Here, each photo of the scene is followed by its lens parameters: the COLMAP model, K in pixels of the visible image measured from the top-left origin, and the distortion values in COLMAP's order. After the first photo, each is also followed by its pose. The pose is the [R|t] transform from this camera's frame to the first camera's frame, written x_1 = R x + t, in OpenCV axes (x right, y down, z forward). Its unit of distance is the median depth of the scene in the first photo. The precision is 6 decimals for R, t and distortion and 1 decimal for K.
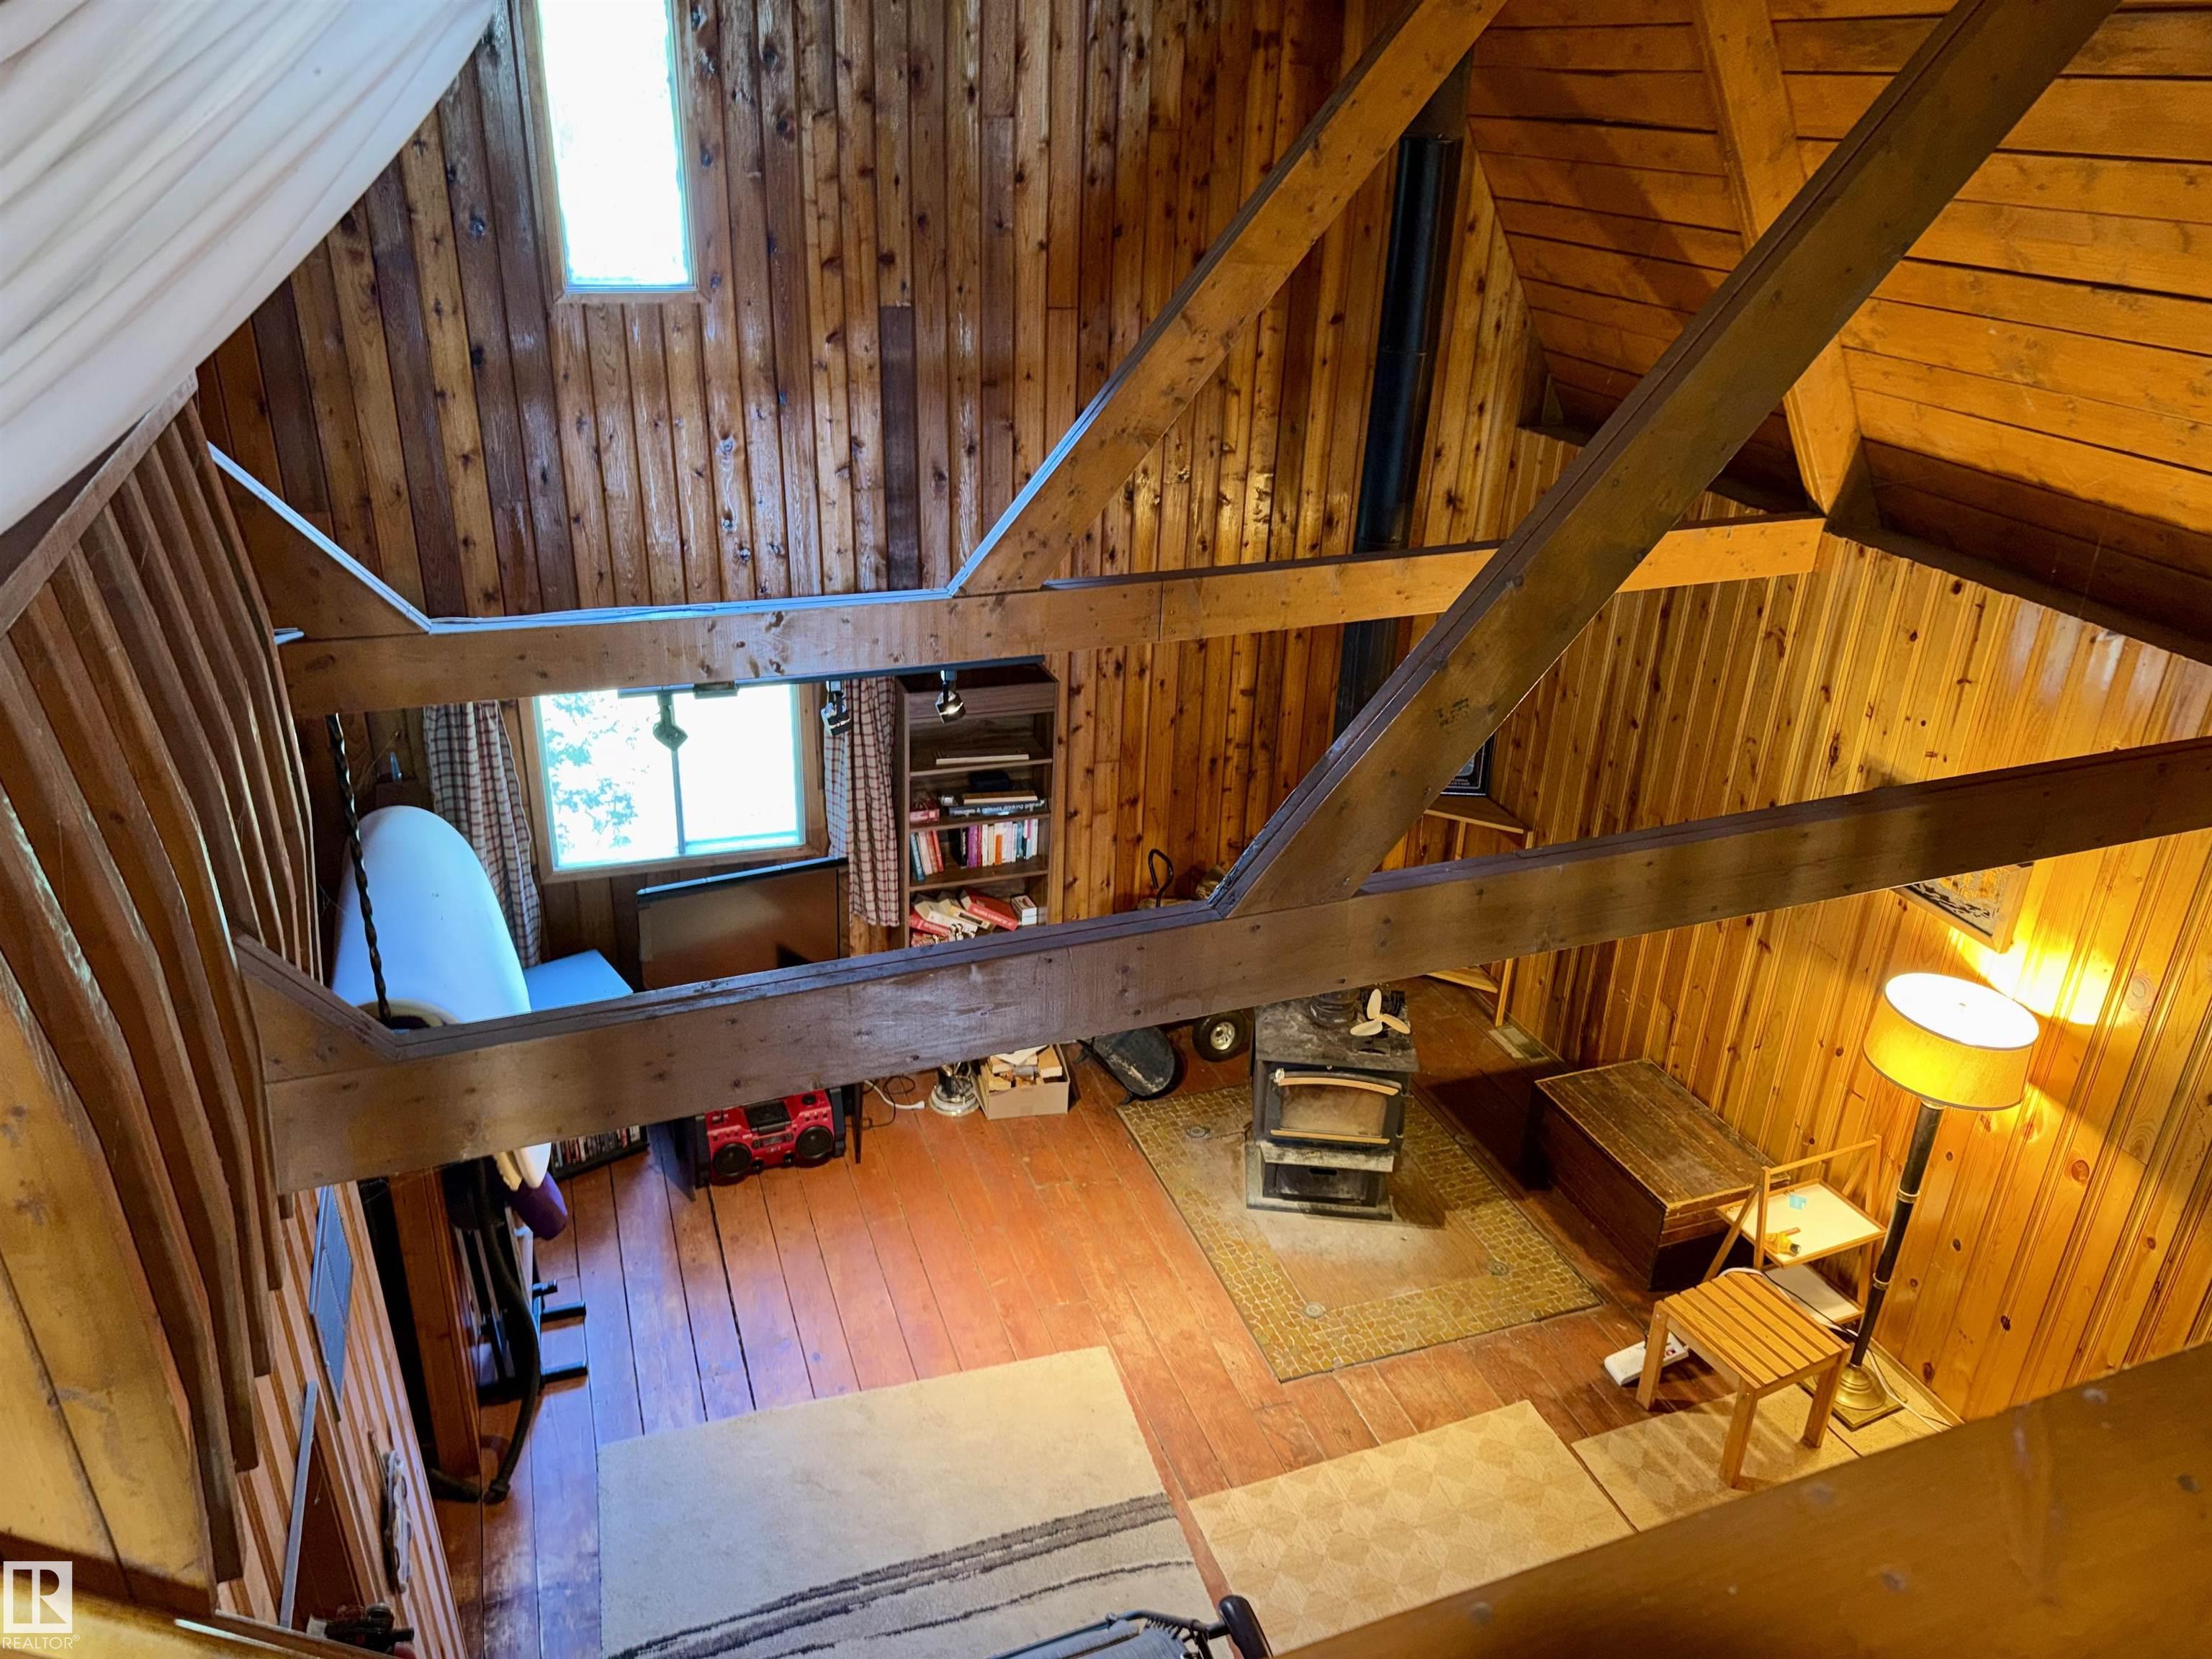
lens RADIAL K [[1560.3, 0, 1094.1], [0, 1560.3, 799.0], [0, 0, 1]] dist [0.004461, -0.001737]
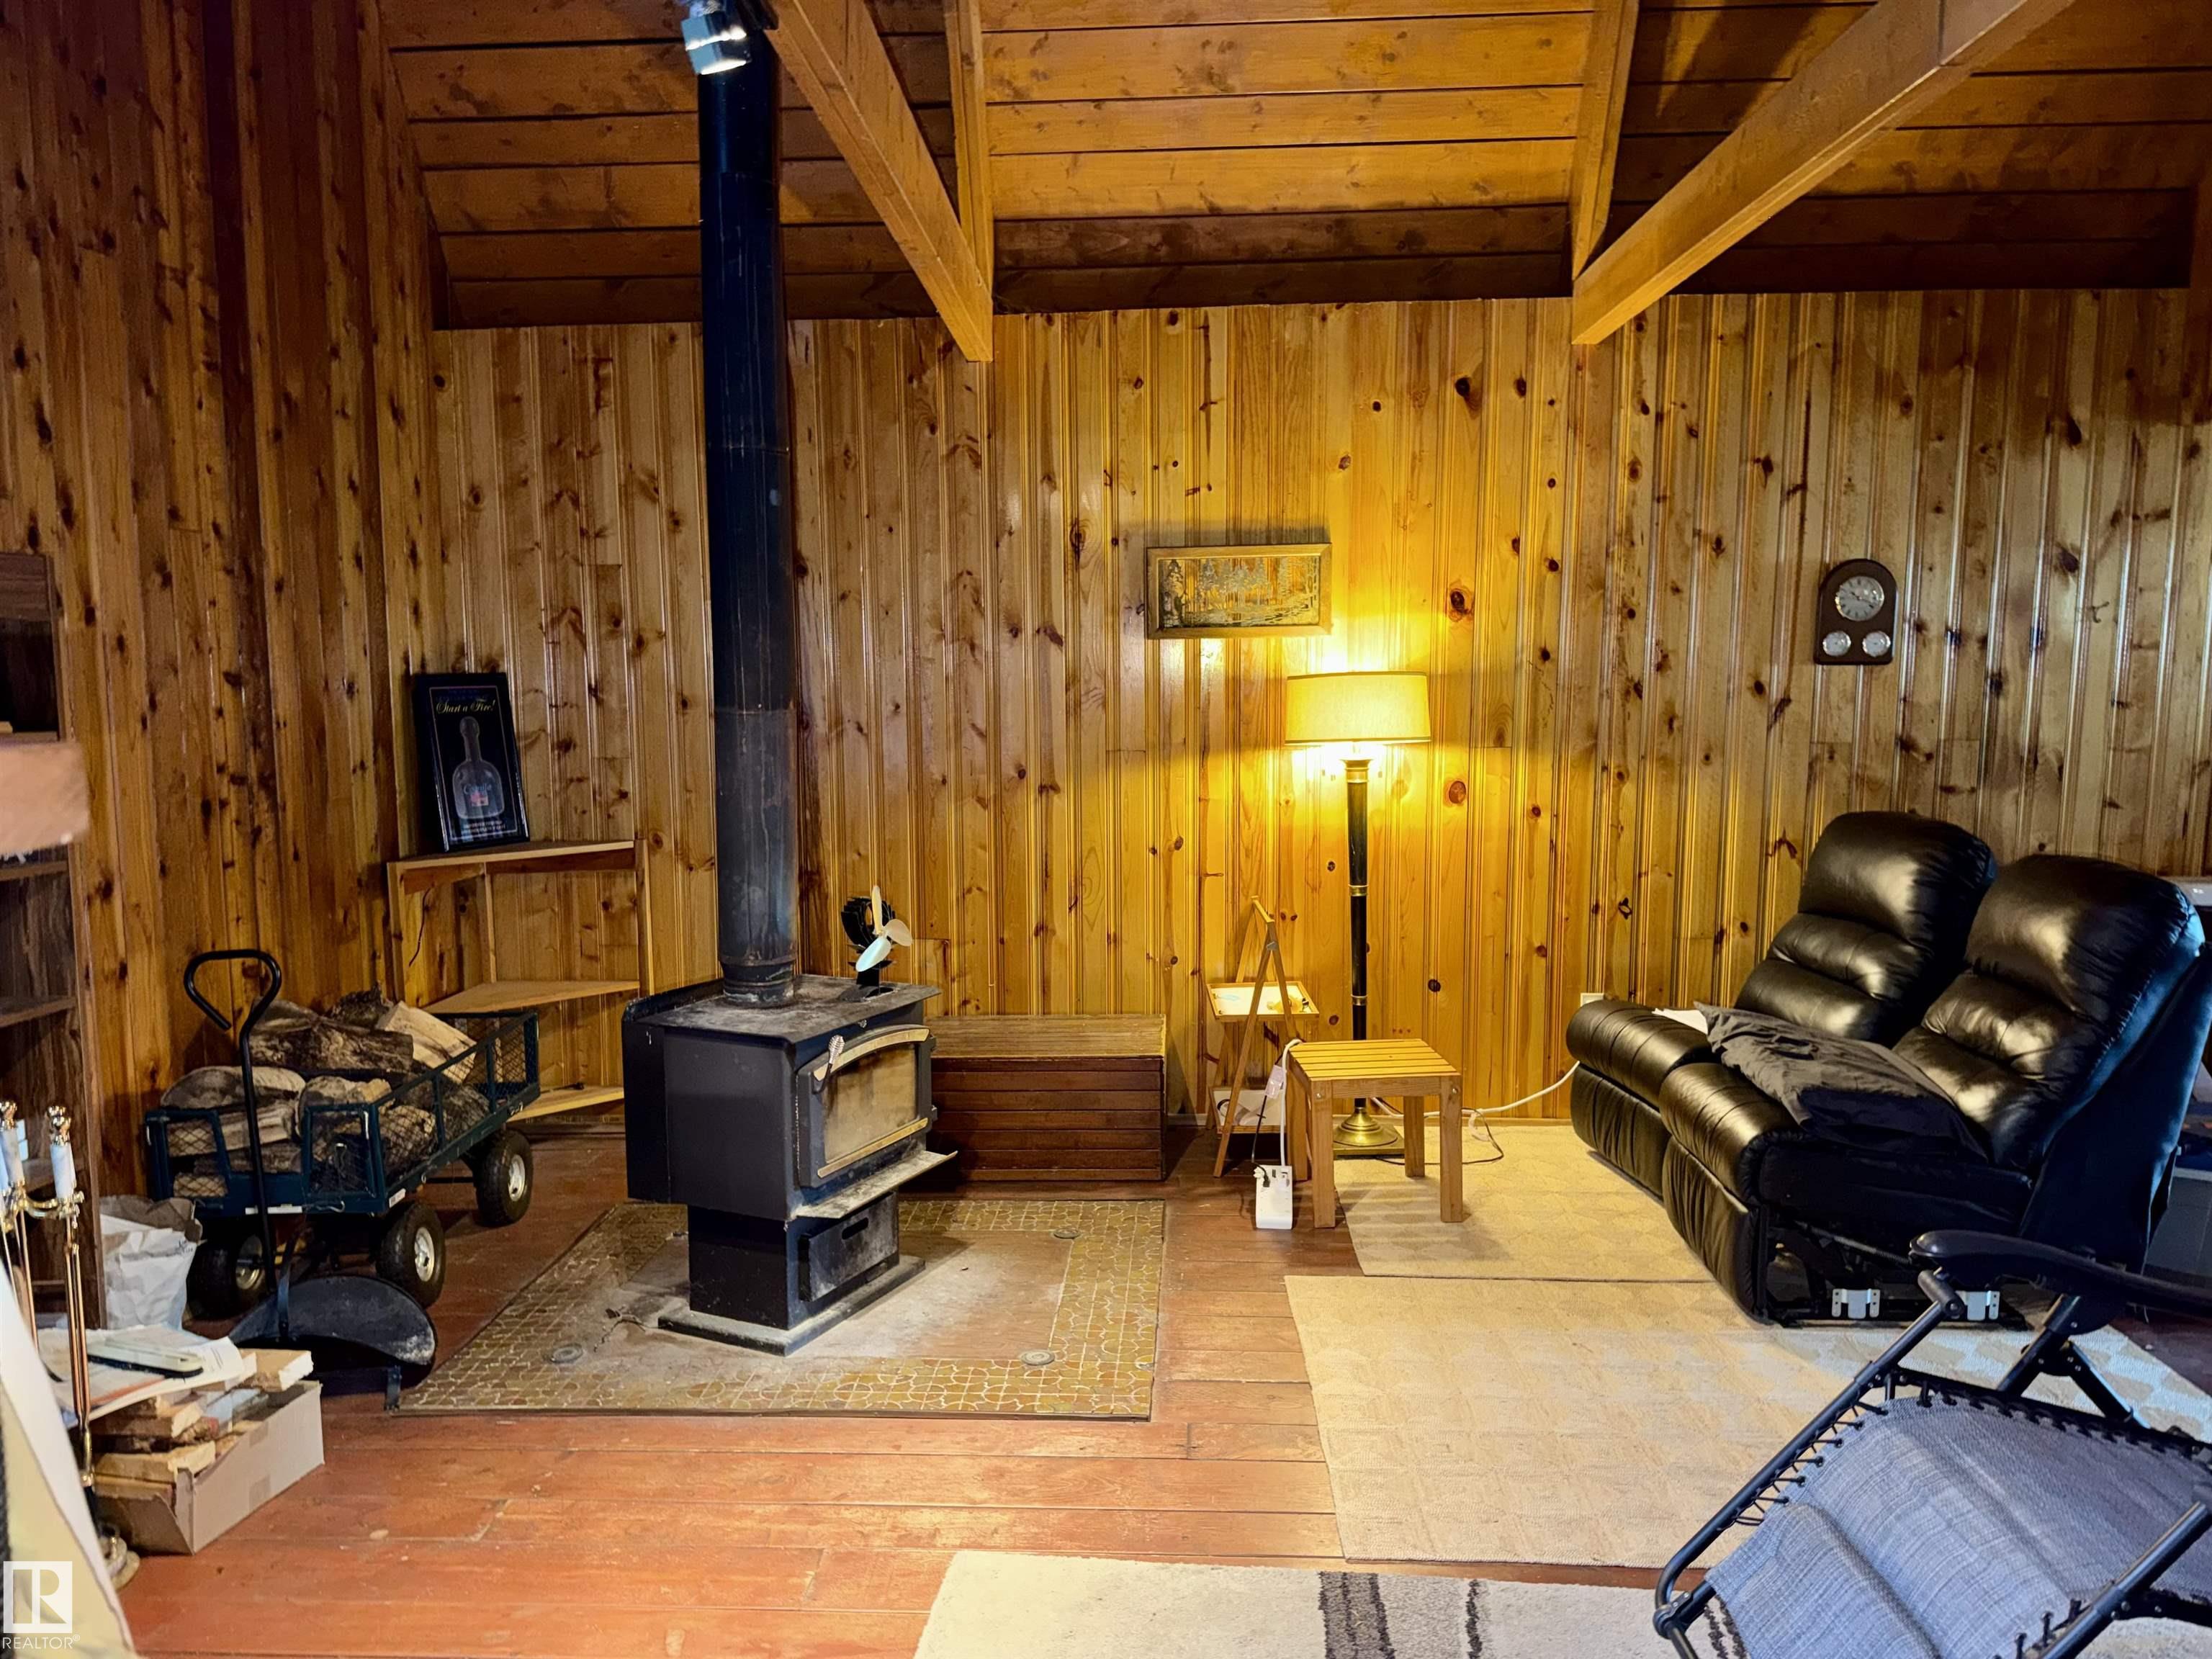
lens RADIAL K [[1576.1, 0, 1096.0], [0, 1576.1, 829.9], [0, 0, 1]] dist [0.106225, -0.002232]
pose [[0.391652, -0.137431, 0.909792, -0.411524], [0.404034, 0.914041, -0.035858, 0.165479], [-0.826659, 0.381631, 0.413513, 0.629708]]
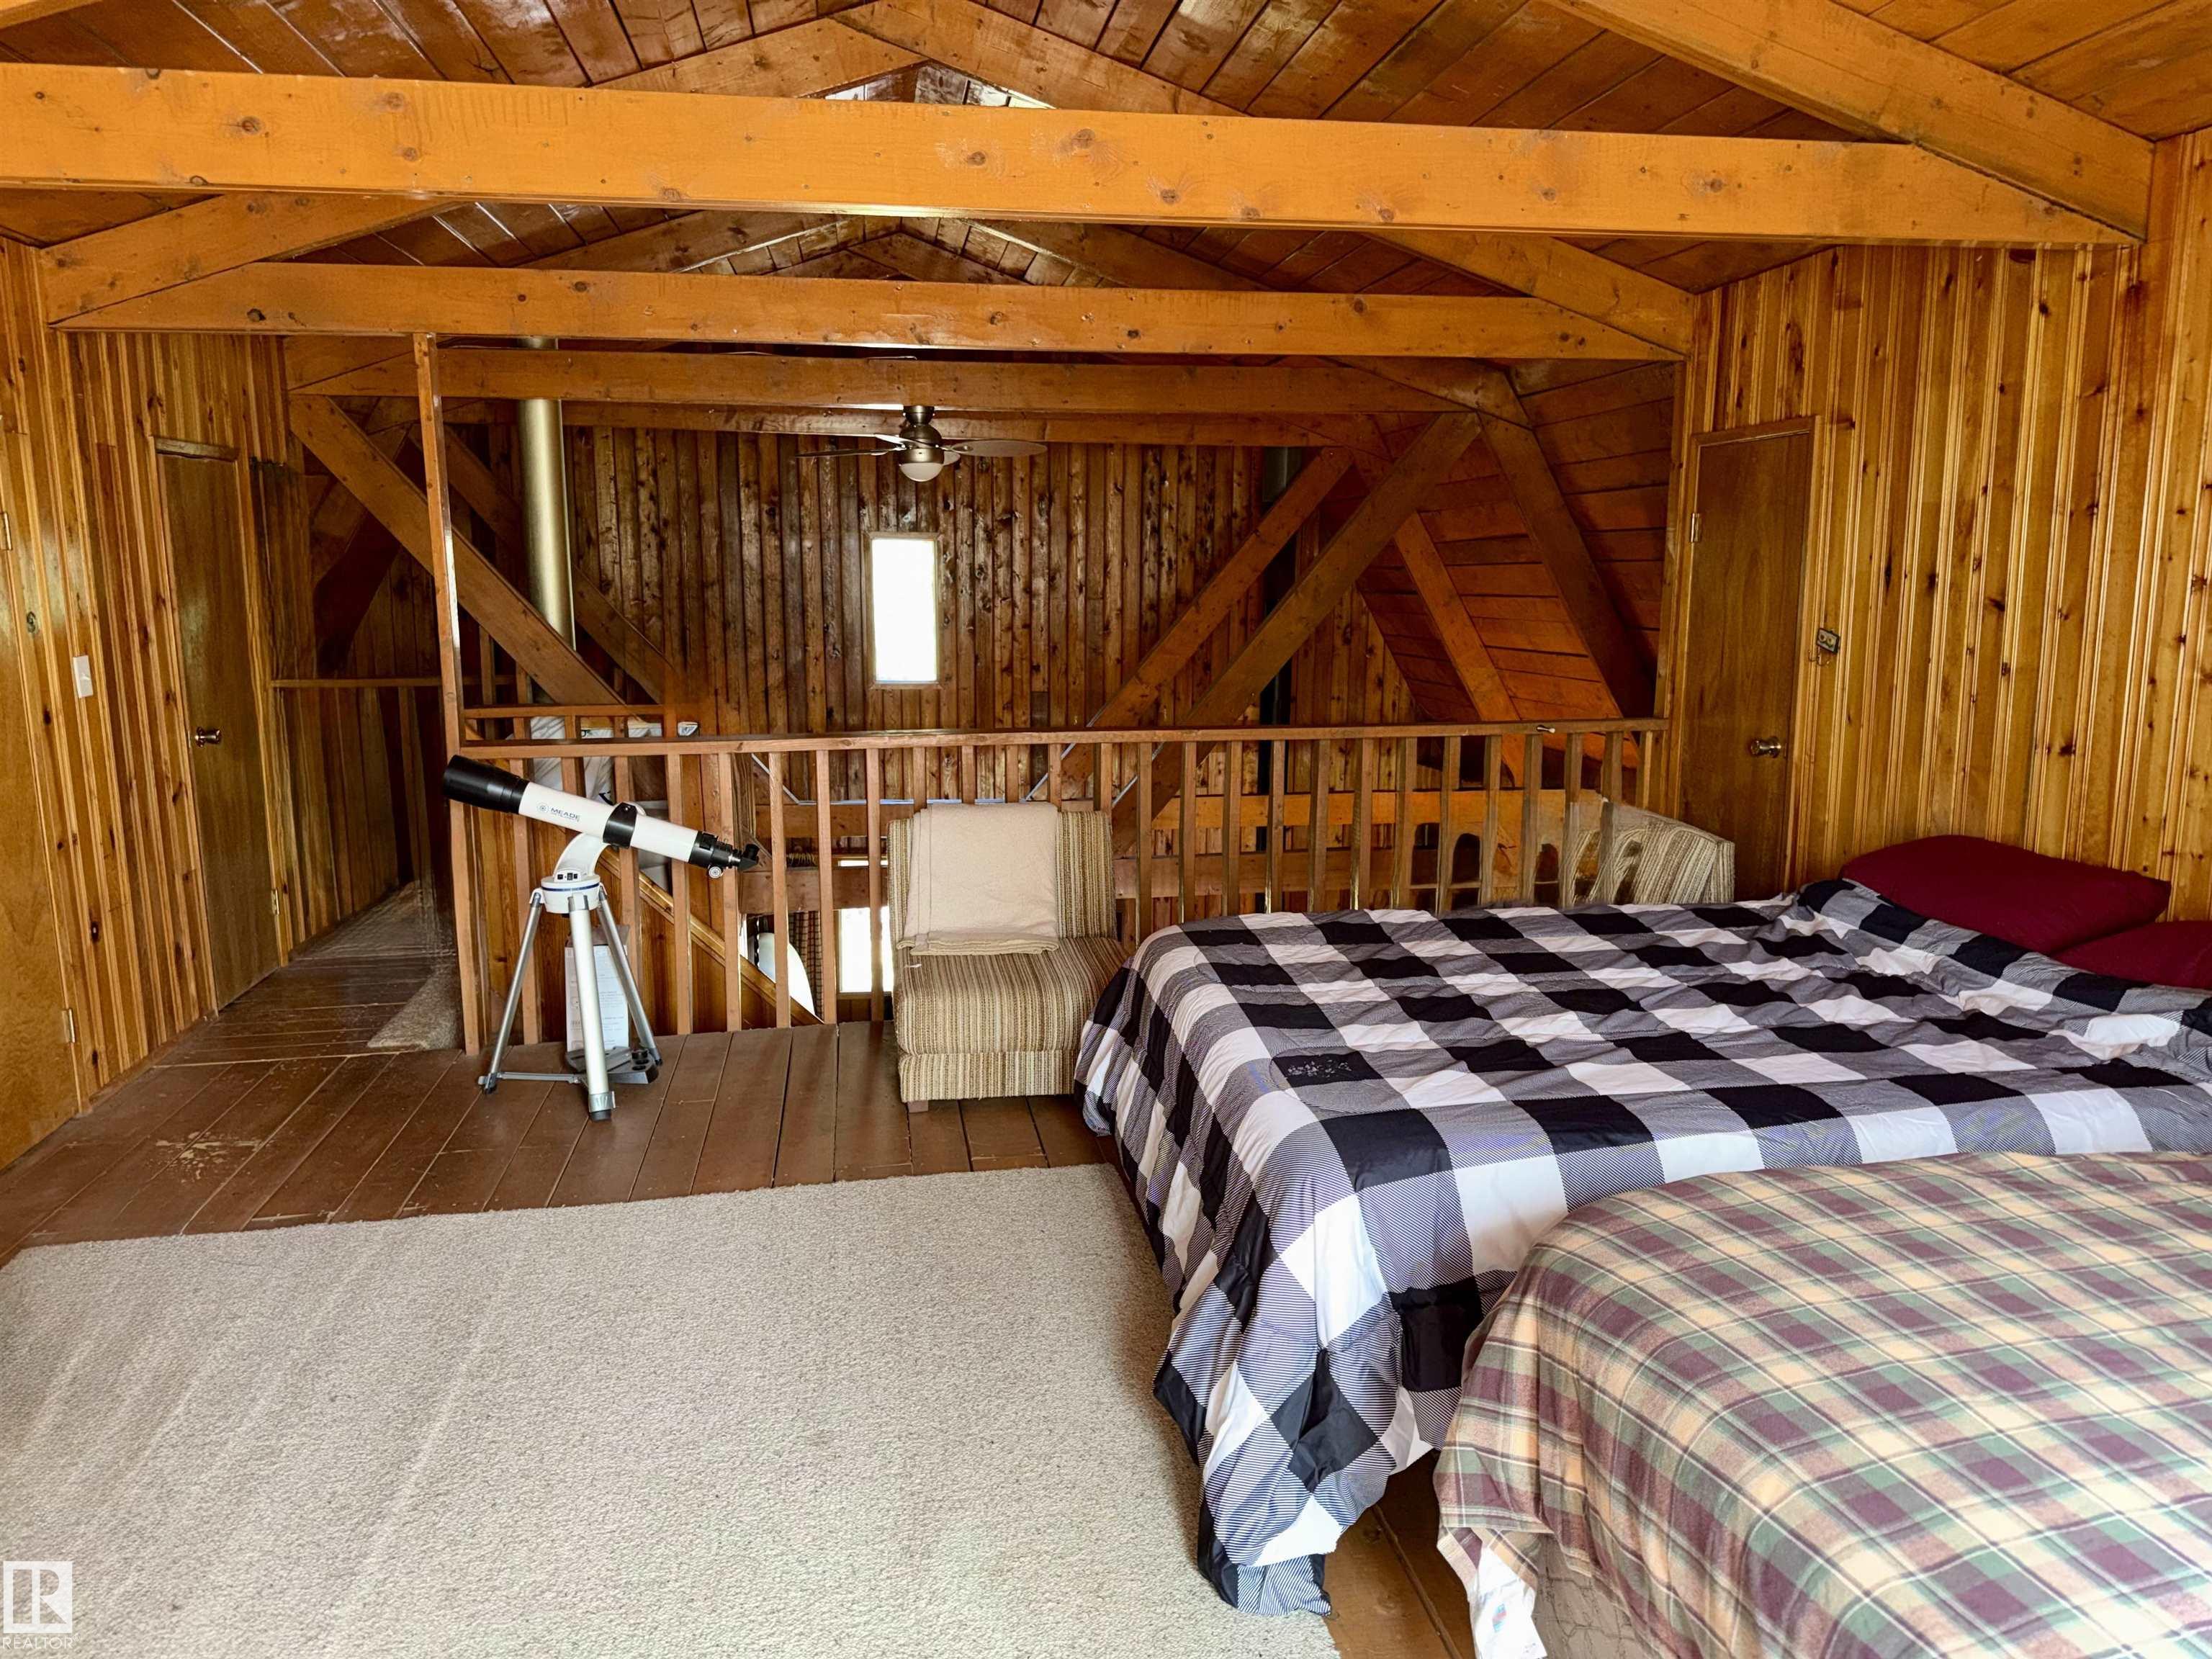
lens RADIAL K [[1552.0, 0, 1110.9], [0, 1552.0, 843.8], [0, 0, 1]] dist [0.007887, -0.004589]
pose [[0.984545, -0.002659, -0.175114, 0.297007], [-0.046153, 0.960601, -0.274072, 0.388363], [0.168943, 0.277918, 0.945632, -0.746186]]
